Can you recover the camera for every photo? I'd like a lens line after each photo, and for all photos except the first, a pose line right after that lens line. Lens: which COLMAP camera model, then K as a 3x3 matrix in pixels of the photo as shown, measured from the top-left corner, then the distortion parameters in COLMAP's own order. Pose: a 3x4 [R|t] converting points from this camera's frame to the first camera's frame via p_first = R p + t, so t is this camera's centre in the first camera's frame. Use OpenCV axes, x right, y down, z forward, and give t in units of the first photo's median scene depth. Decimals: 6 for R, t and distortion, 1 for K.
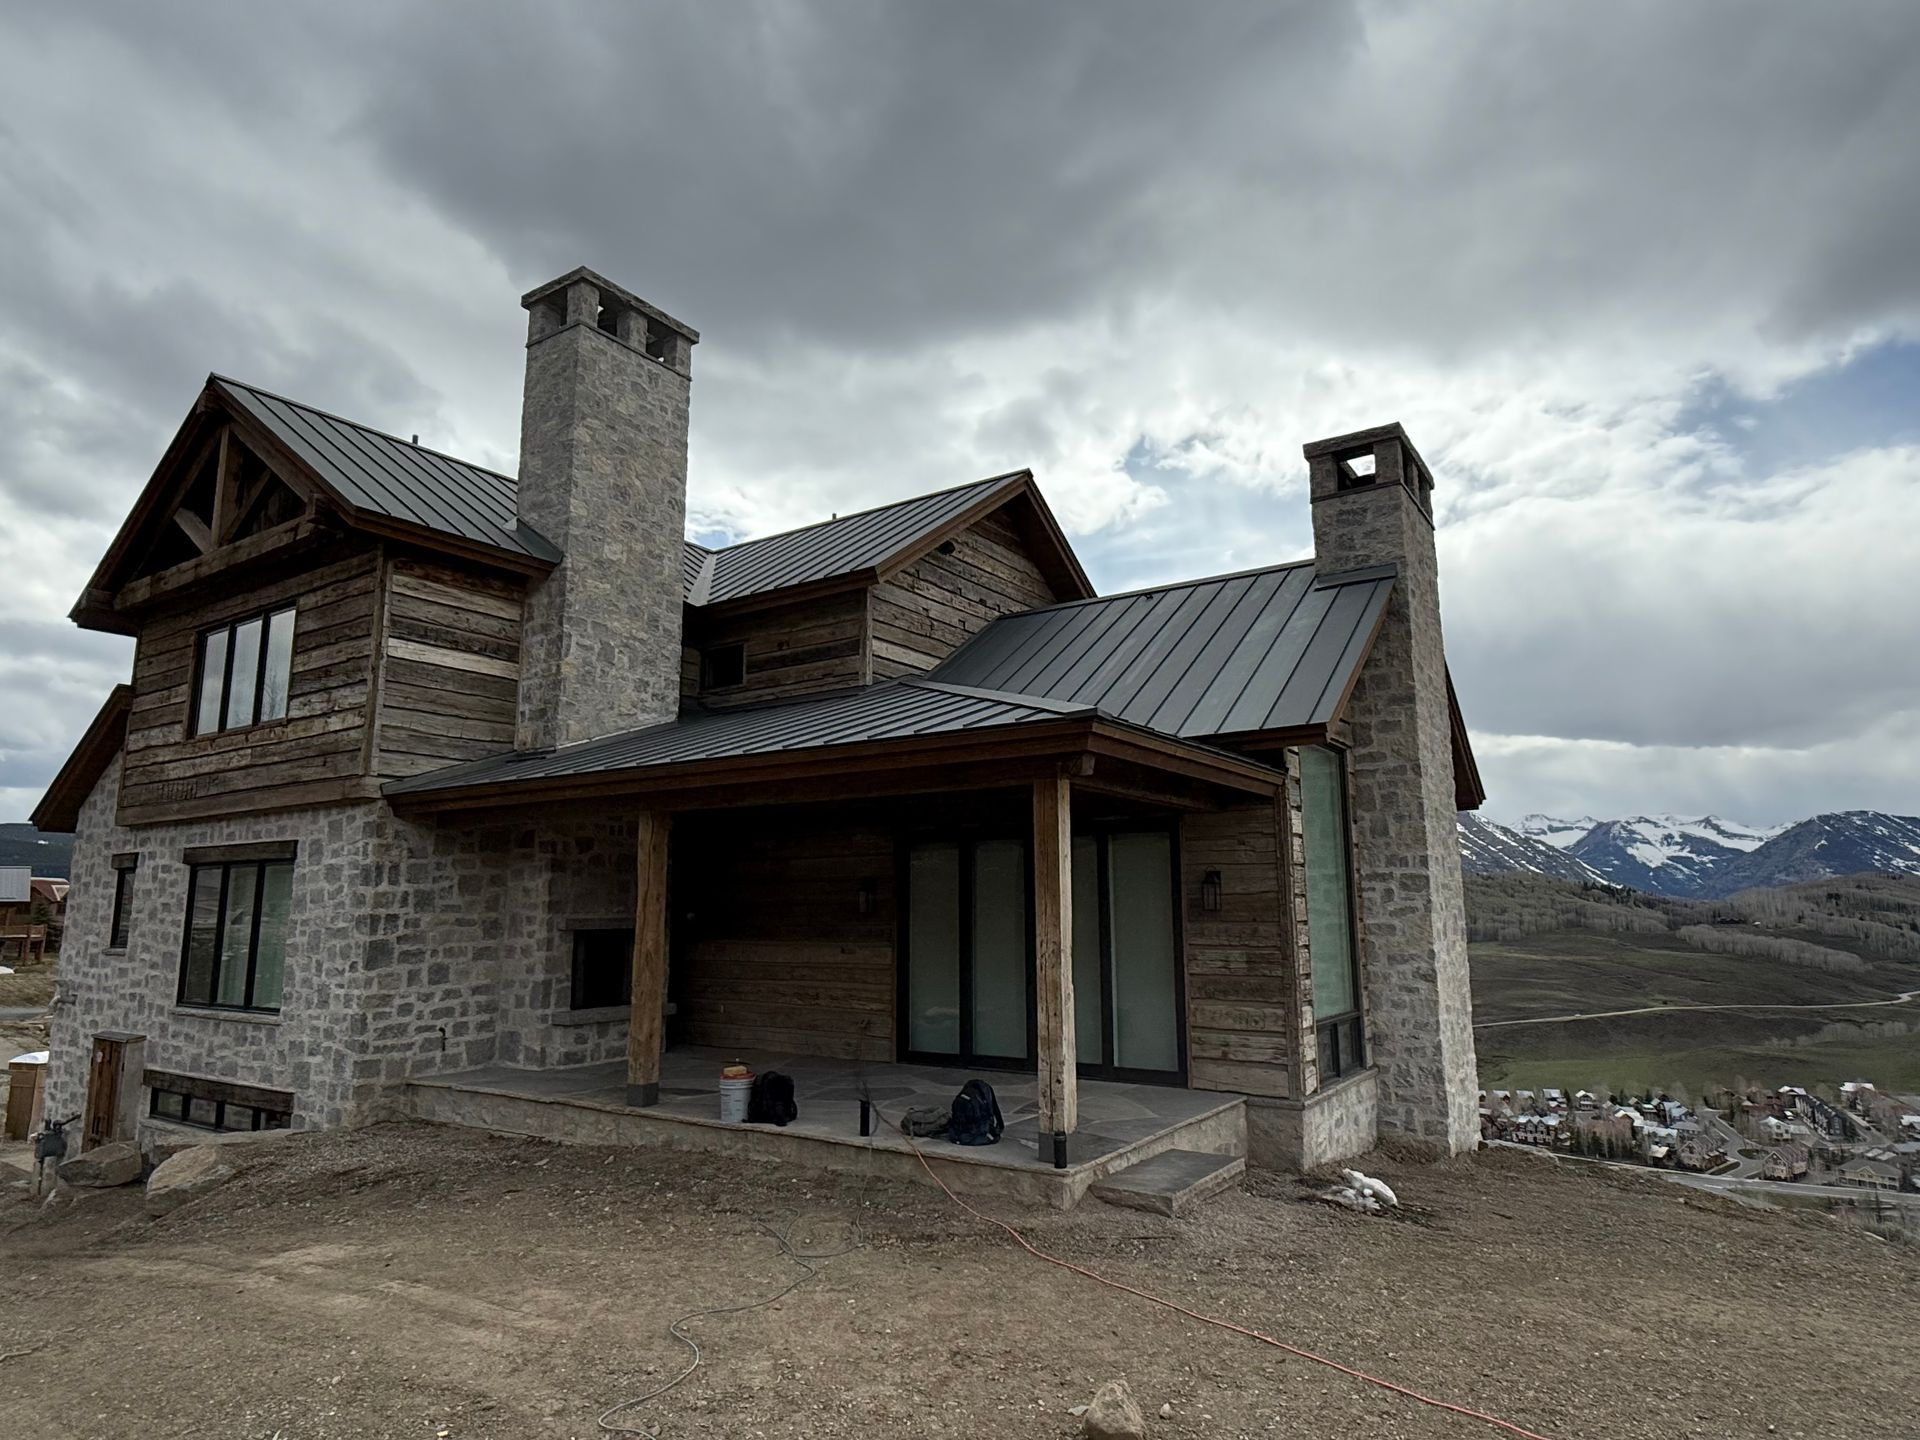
lens RADIAL K [[1093.3, 0, 940.6], [0, 1093.3, 736.8], [0, 0, 1]] dist [0.004482, 0.003403]
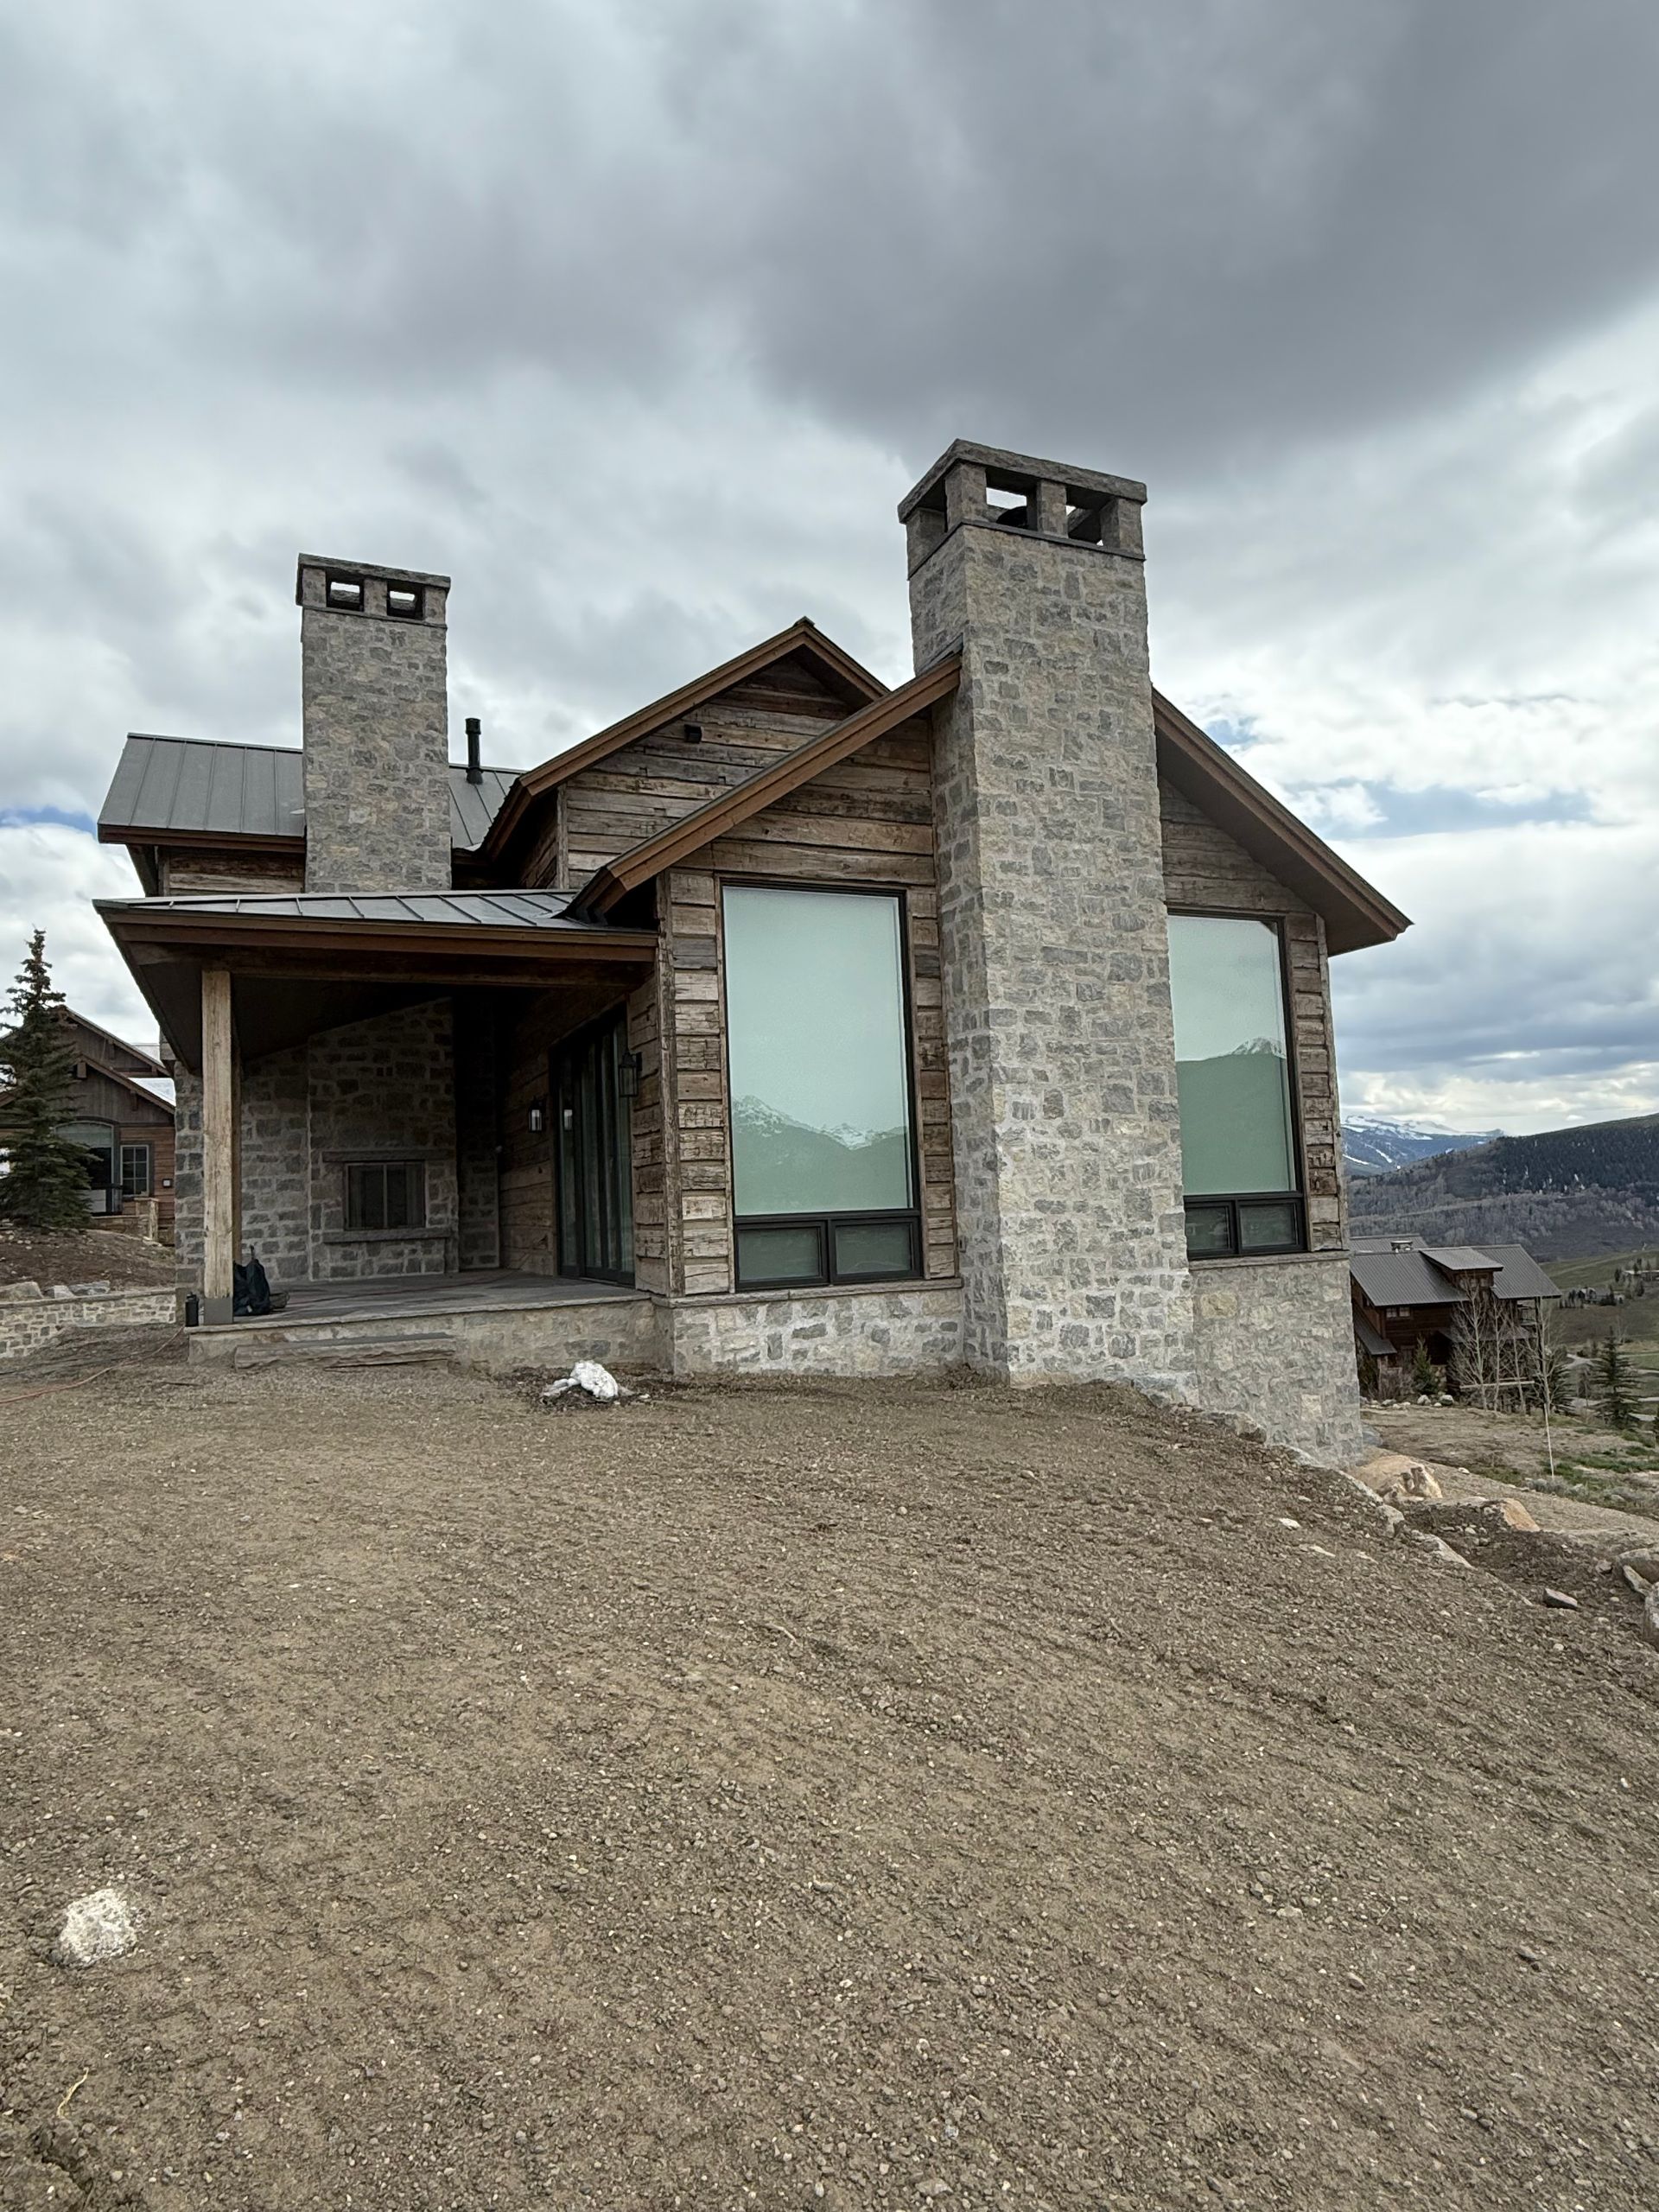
lens RADIAL K [[1259.5, 0, 807.7], [0, 1259.5, 1105.3], [0, 0, 1]] dist [0.004482, 0.003403]
pose [[0.842591, -0.072464, -0.533657, 0.723235], [0.123416, 0.990518, 0.060360, 0.093747], [0.524222, -0.116721, 0.843544, 0.153393]]
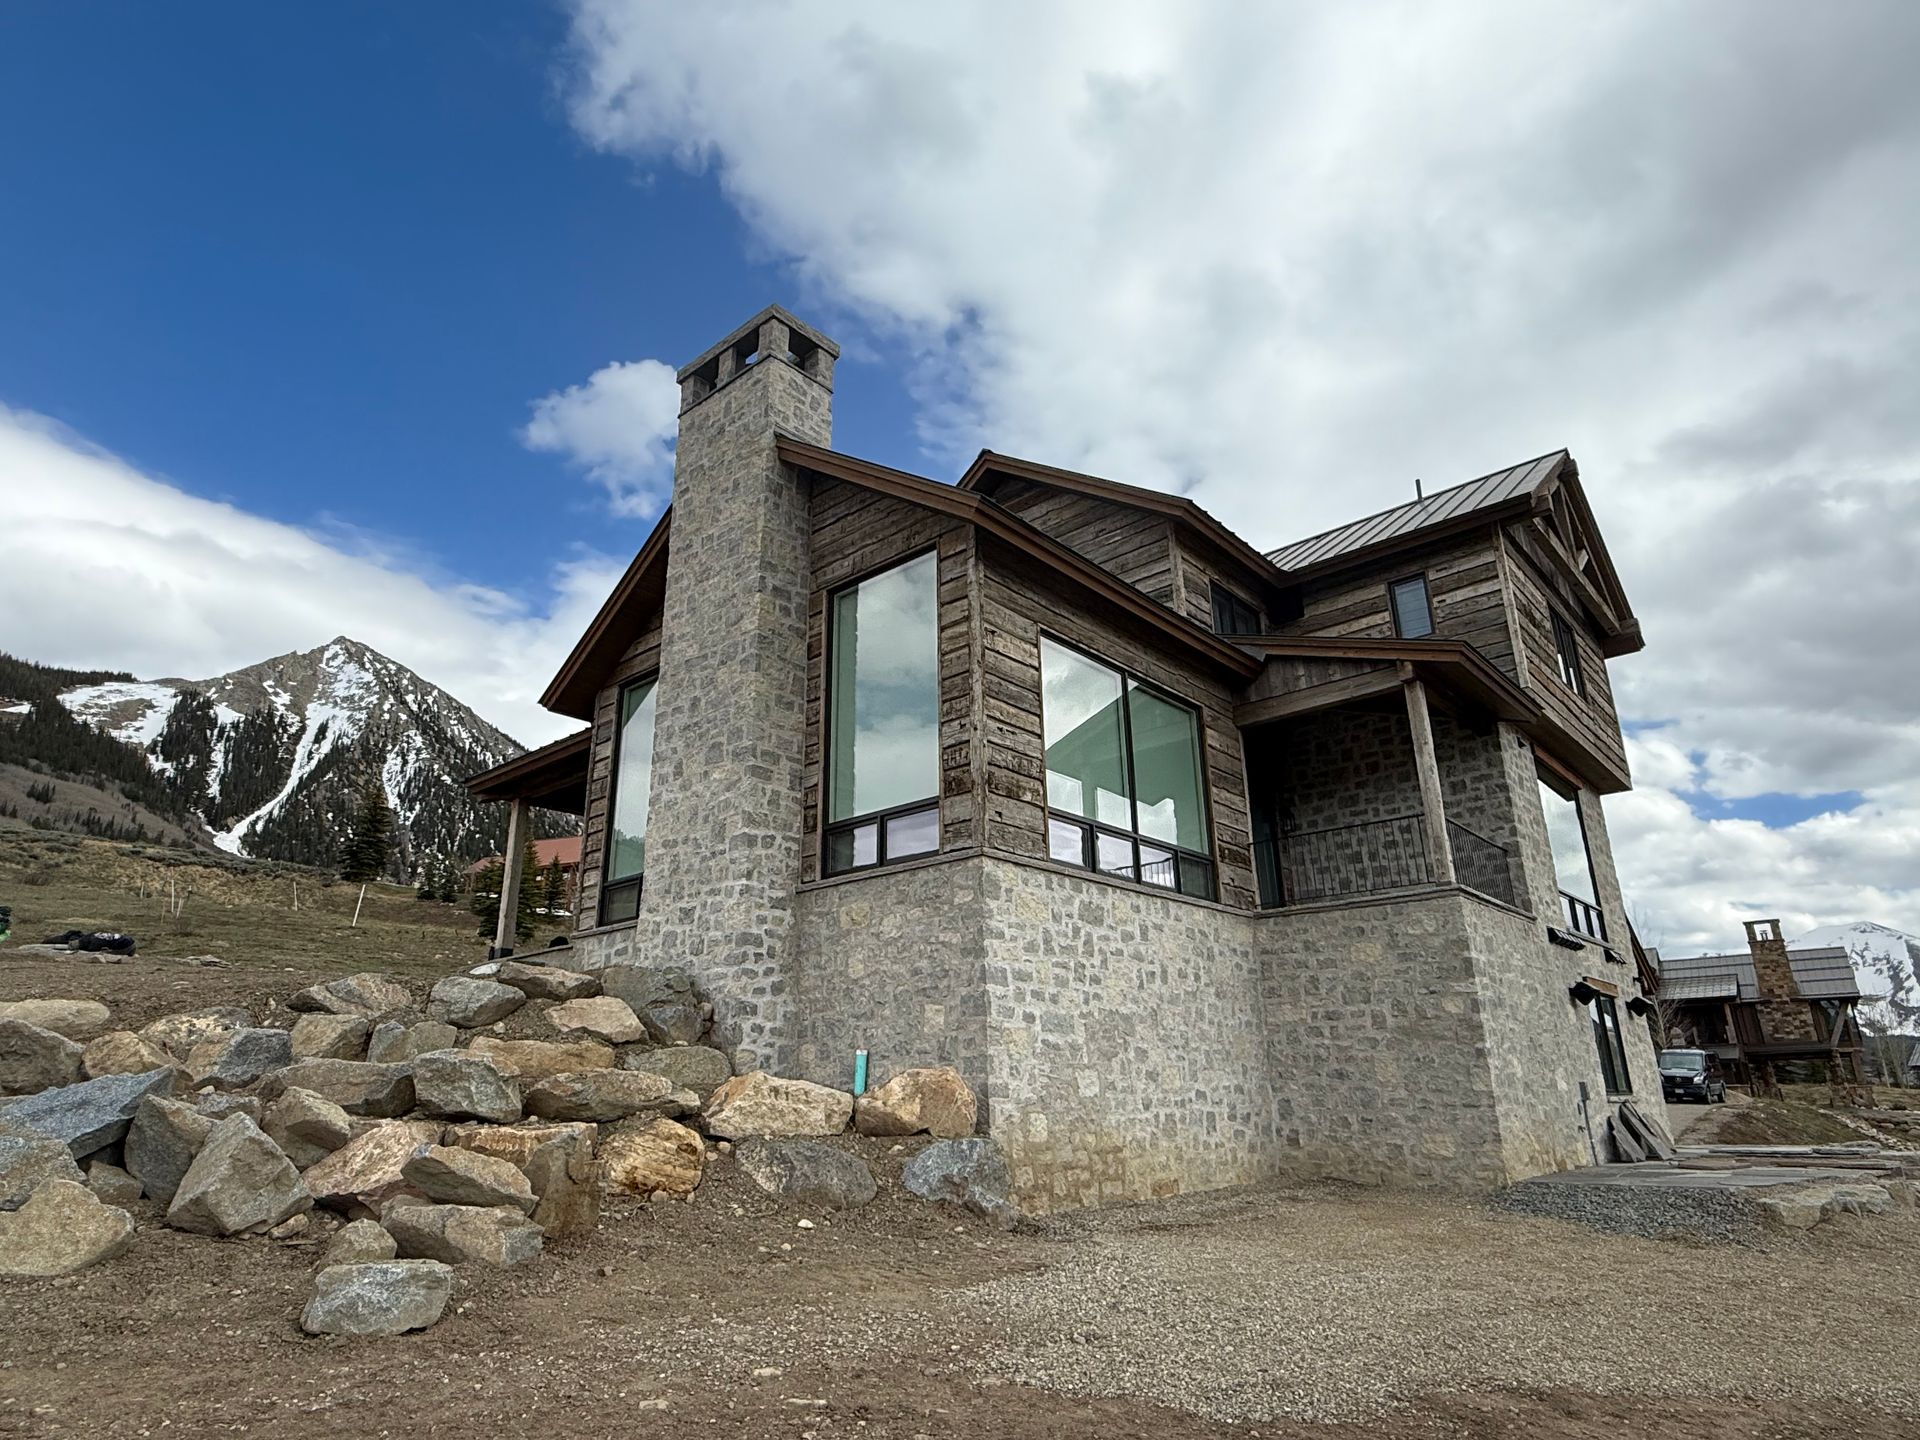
lens RADIAL K [[1093.3, 0, 972.5], [0, 1093.3, 731.4], [0, 0, 1]] dist [0.004482, 0.003403]
pose [[-0.120836, -0.317187, -0.940633, 1.304586], [0.176410, 0.925632, -0.334790, 0.497866], [0.976872, -0.206392, -0.055895, 1.235250]]
